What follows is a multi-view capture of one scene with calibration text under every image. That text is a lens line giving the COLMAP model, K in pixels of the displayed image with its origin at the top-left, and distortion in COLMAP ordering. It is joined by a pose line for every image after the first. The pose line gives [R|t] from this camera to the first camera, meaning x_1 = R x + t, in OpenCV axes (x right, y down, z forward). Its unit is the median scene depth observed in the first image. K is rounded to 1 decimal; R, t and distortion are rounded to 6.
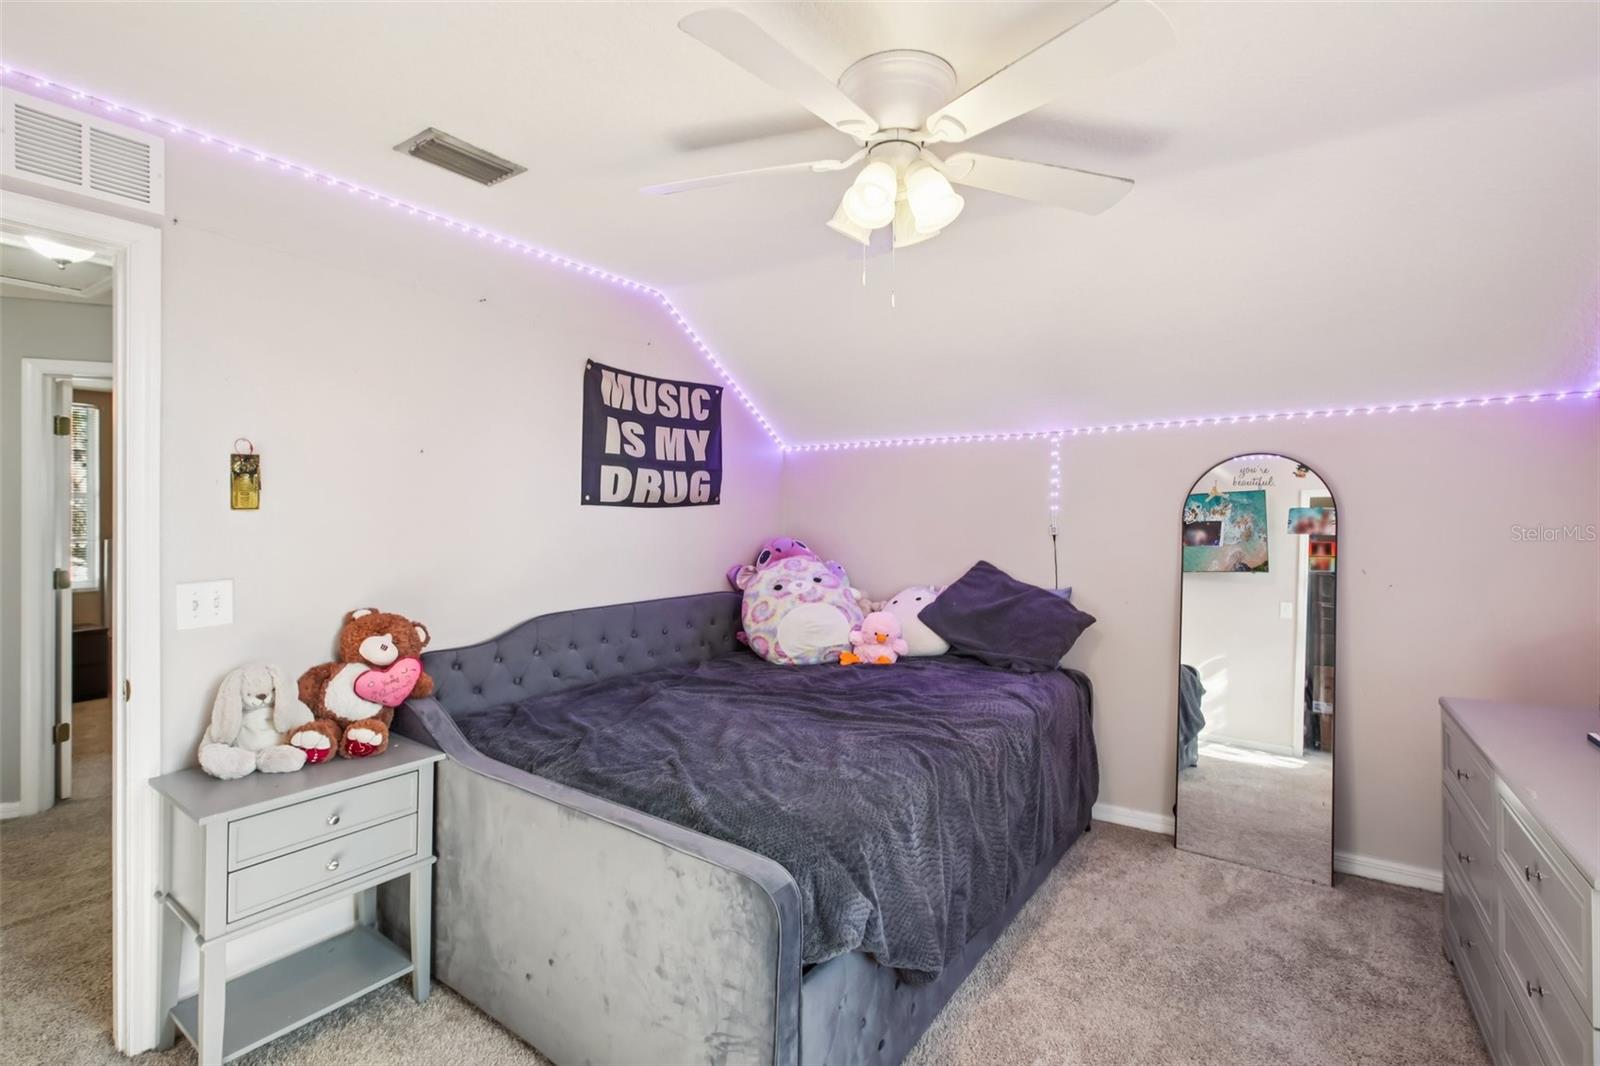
lens RADIAL K [[724.3, 0, 791.8], [0, 724.3, 526.3], [0, 0, 1]] dist [-0.021934, 0.009272]
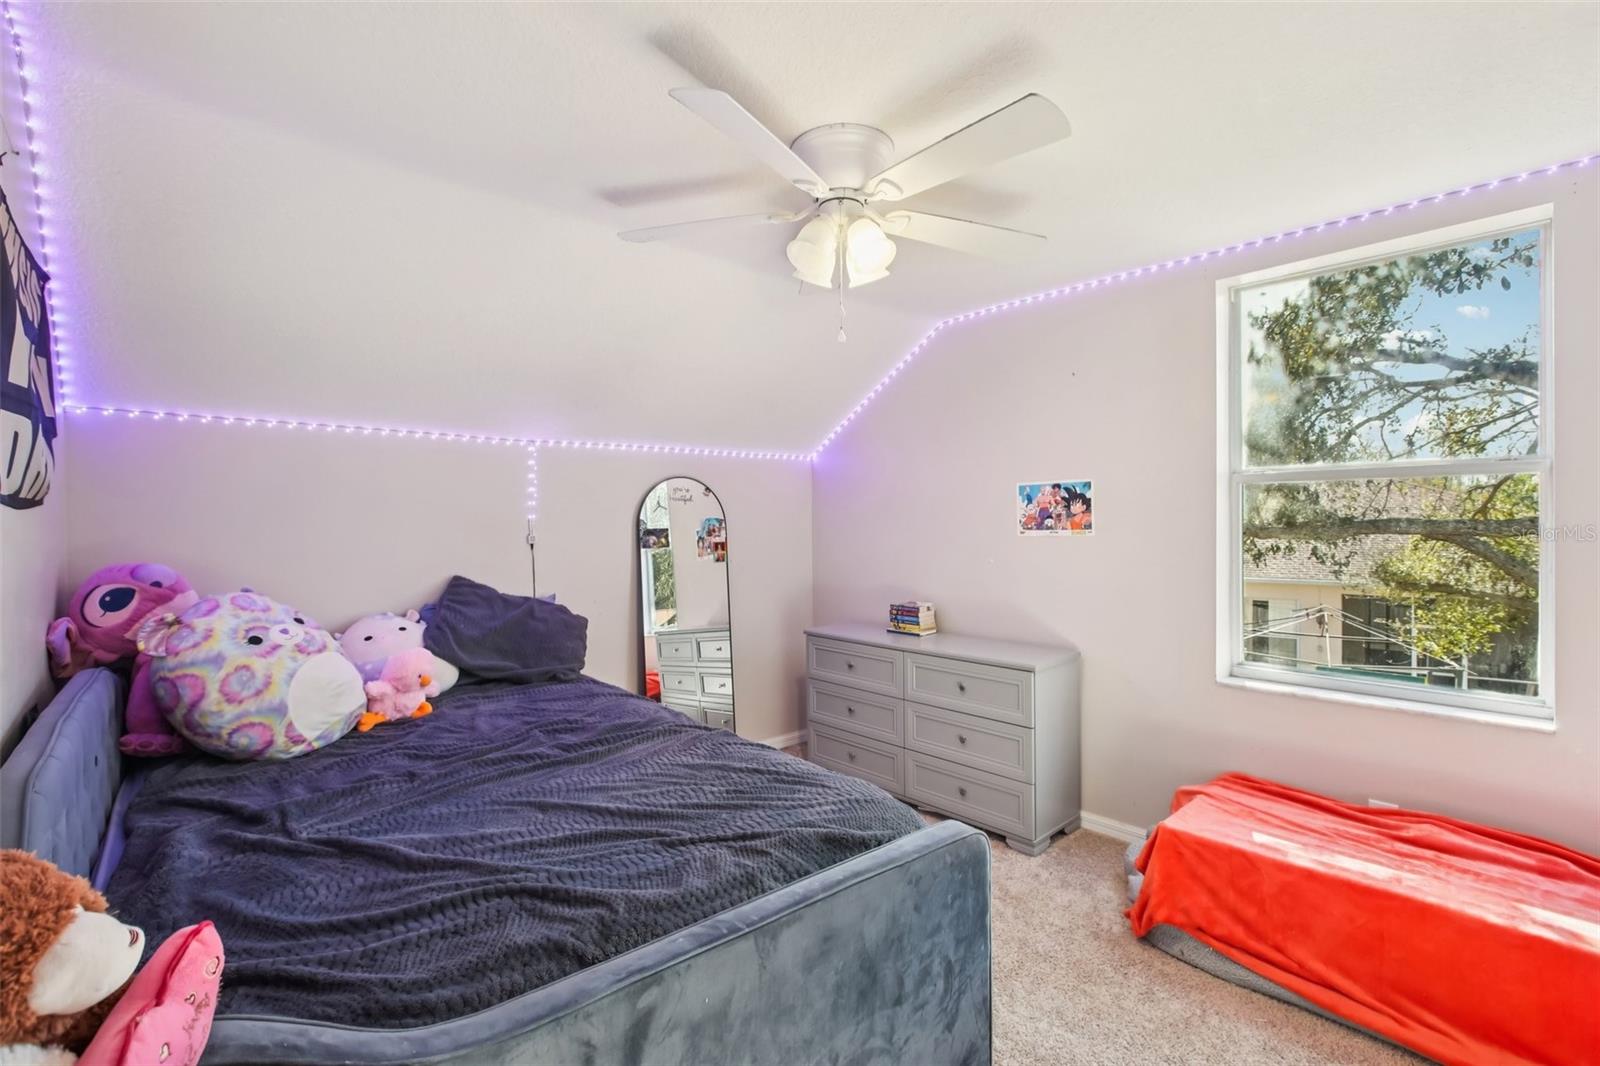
lens RADIAL K [[724.3, 0, 795.4], [0, 724.3, 533.5], [0, 0, 1]] dist [-0.021934, 0.009272]
pose [[0.242400, -0.016823, 0.970031, -0.523892], [0.014719, 0.999798, 0.013661, -0.010512], [-0.970065, 0.010966, 0.242598, 0.404448]]
